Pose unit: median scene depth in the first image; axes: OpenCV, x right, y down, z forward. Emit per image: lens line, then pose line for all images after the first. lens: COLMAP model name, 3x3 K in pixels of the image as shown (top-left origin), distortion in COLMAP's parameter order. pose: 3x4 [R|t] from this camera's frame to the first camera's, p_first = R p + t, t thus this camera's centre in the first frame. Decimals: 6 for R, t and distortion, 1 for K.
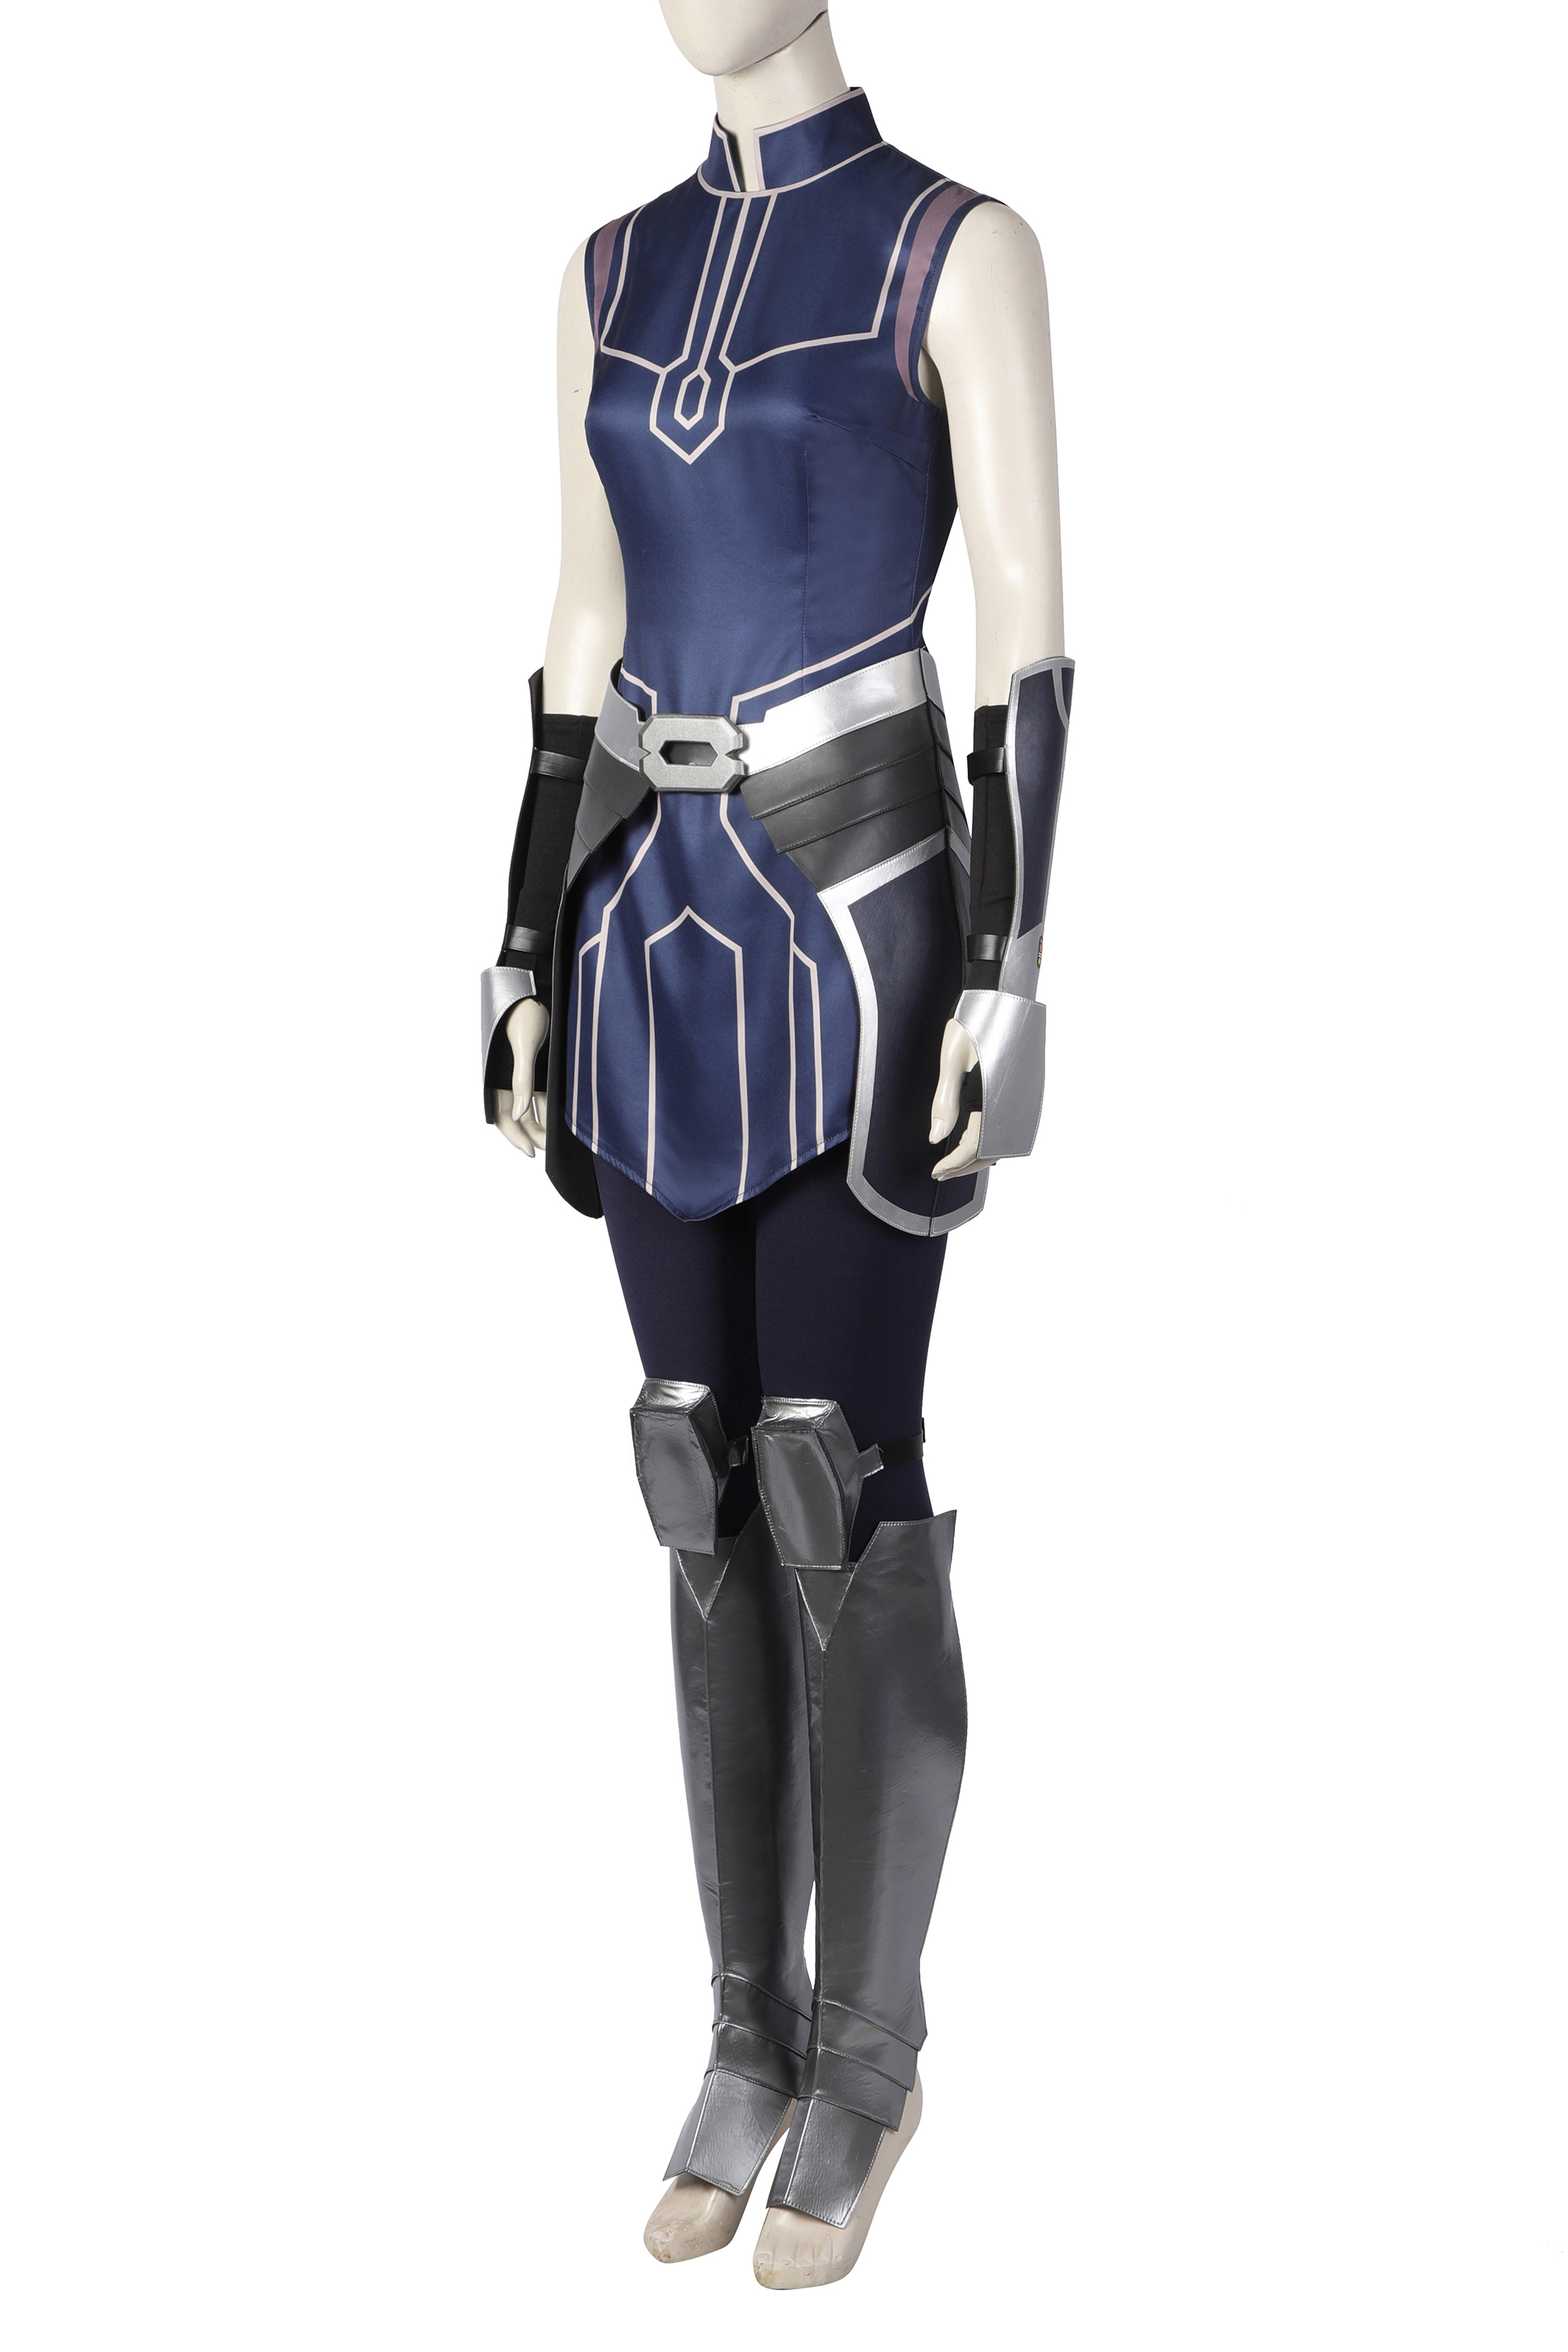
lens RADIAL K [[3656.6, 0, 784.0], [0, 3656.6, 1176.0], [0, 0, 1]] dist [0.025307, 0.014523]
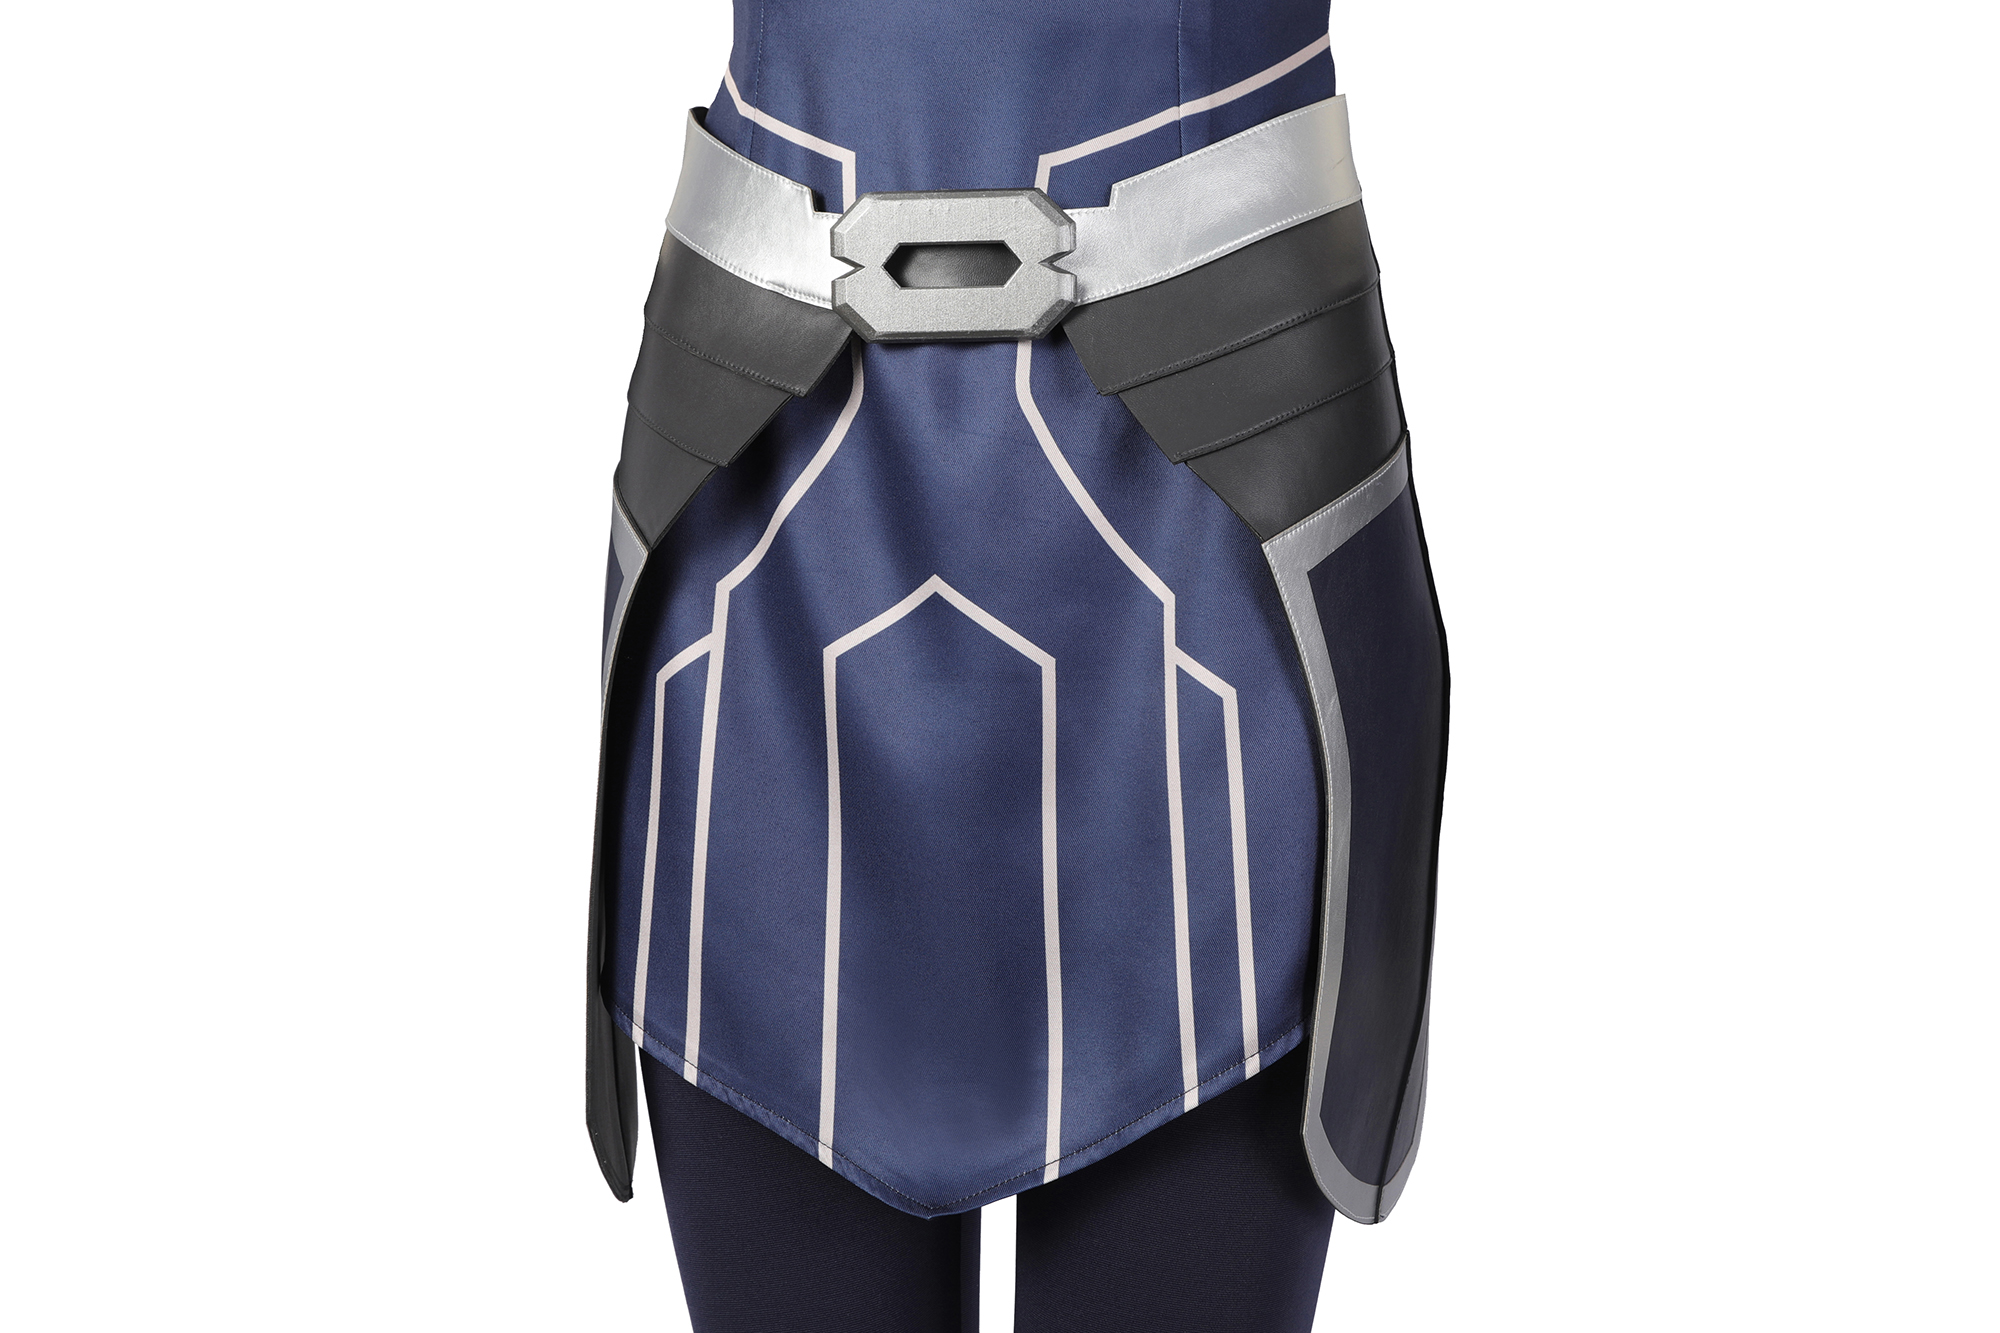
lens RADIAL K [[3109.3, 0, 1000.0], [0, 3109.3, 666.5], [0, 0, 1]] dist [0.025307, 0.014523]
pose [[0.931580, 0.012923, 0.363305, -0.171529], [0.027138, 0.994107, -0.104950, -0.017605], [-0.362521, 0.107629, 0.925740, 0.616302]]
